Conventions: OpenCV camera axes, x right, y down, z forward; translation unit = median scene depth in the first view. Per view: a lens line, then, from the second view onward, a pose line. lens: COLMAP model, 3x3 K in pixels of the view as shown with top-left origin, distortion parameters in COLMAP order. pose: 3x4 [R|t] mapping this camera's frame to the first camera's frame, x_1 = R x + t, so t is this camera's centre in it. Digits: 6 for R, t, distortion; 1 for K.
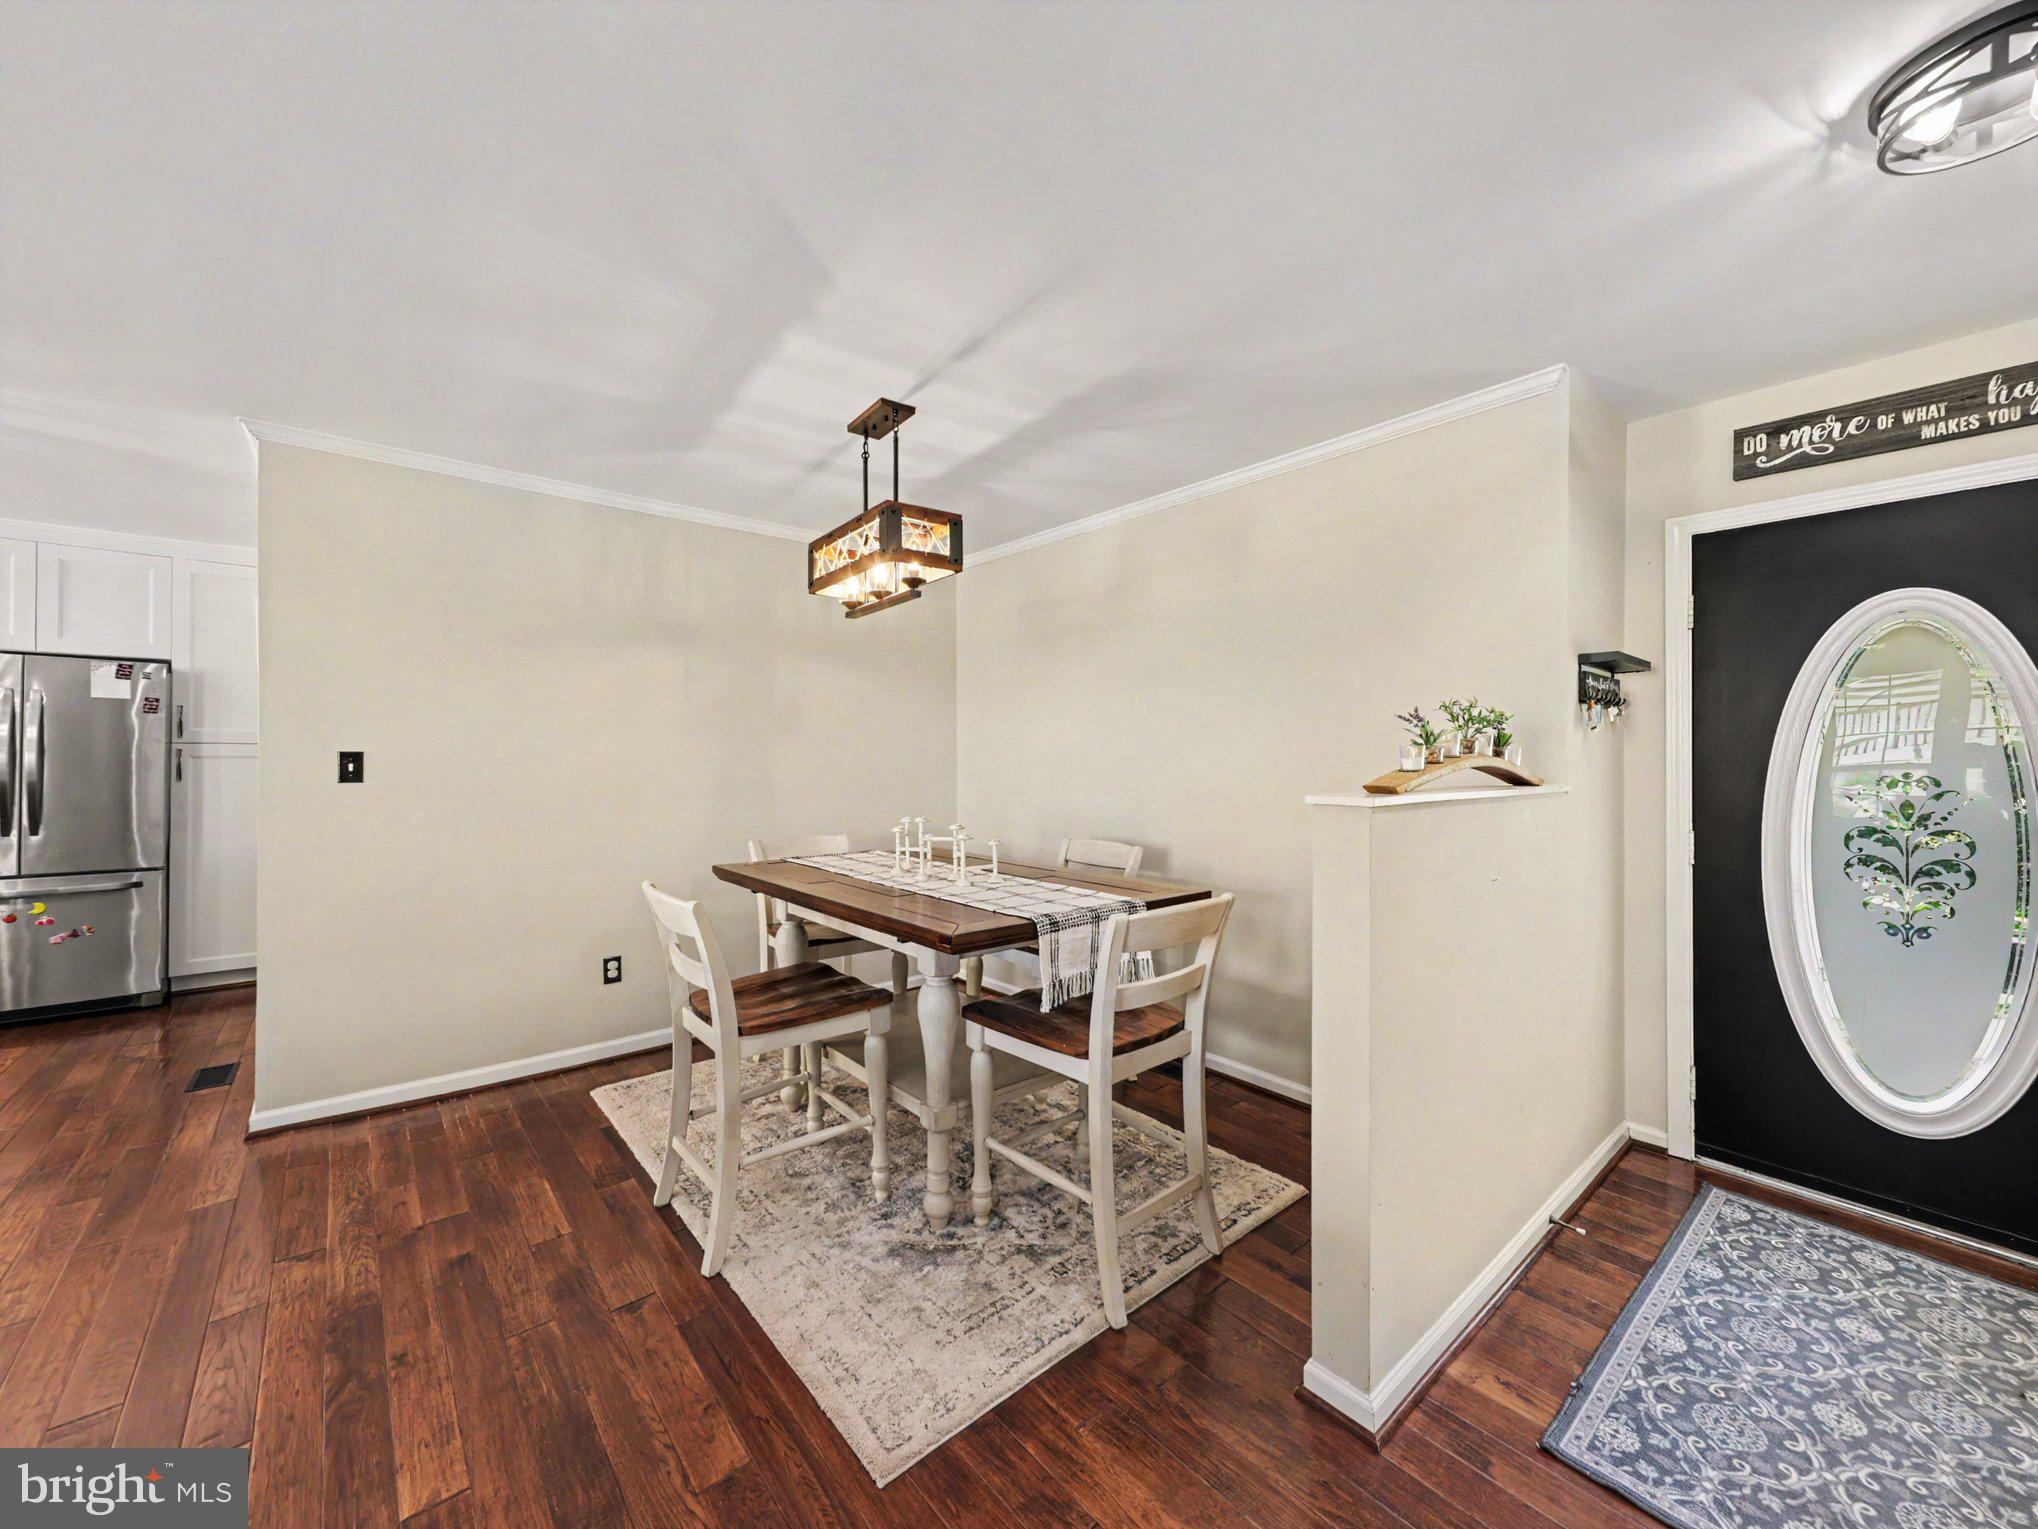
lens RADIAL K [[792.1, 0, 1014.6], [0, 792.1, 757.2], [0, 0, 1]] dist [0.003502, -0.000186]
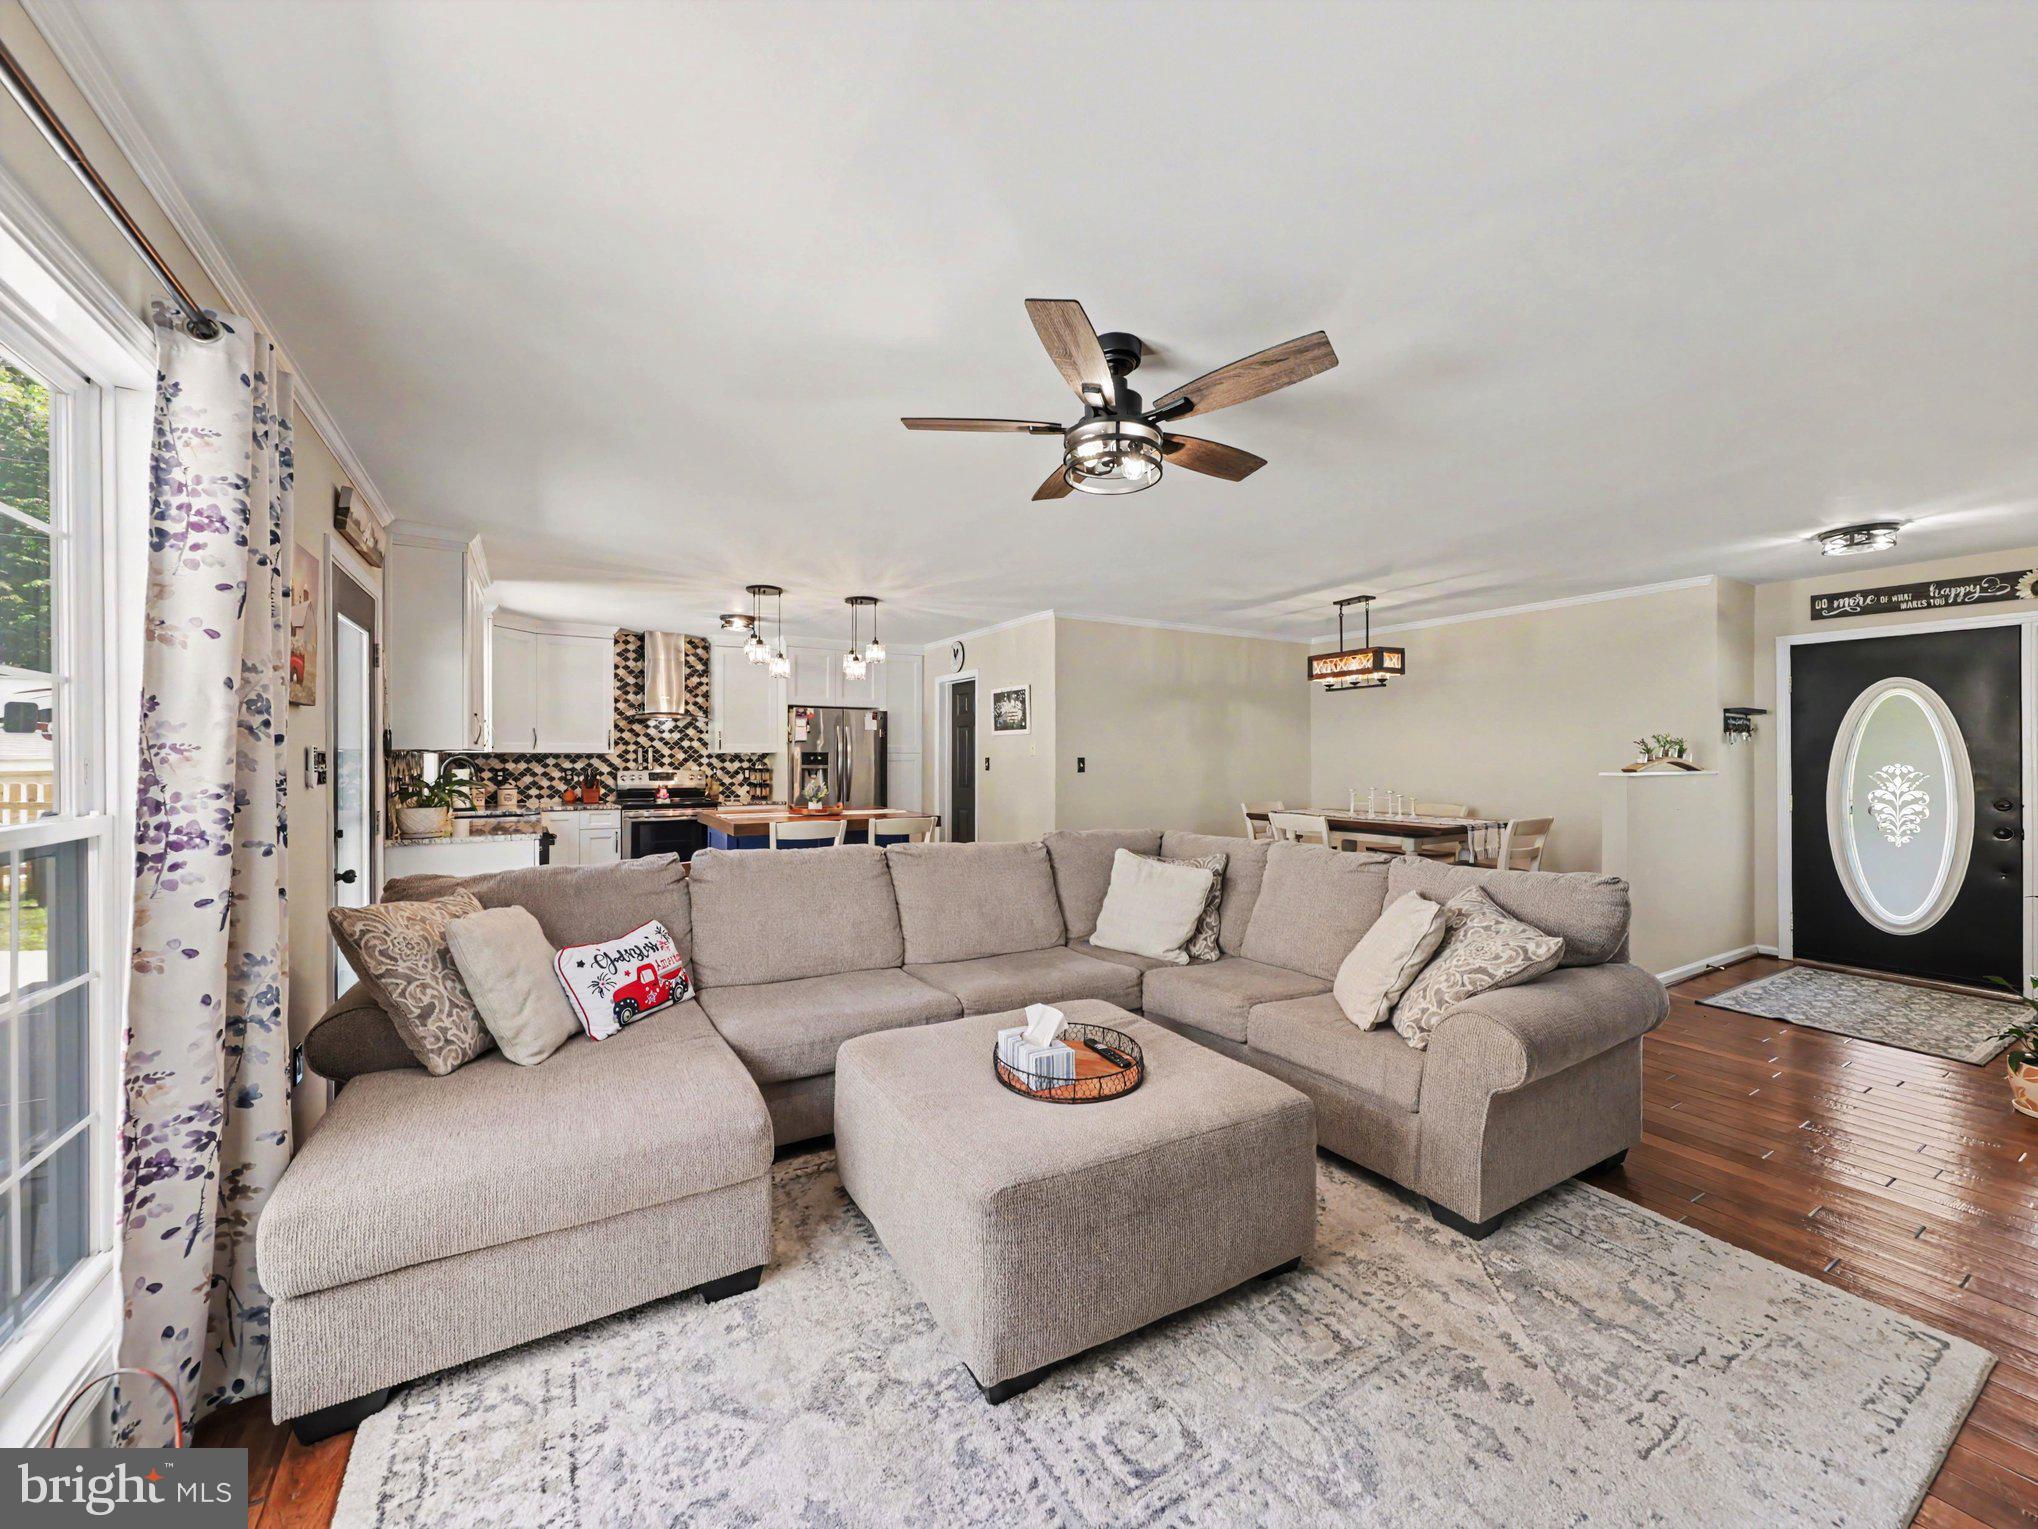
lens RADIAL K [[792.1, 0, 1014.8], [0, 792.1, 757.4], [0, 0, 1]] dist [0.003502, -0.000186]
pose [[0.987156, -0.005564, -0.159665, -0.801389], [0.005627, 0.999984, -0.000057, -0.010908], [0.159663, -0.000842, 0.987171, -1.366449]]
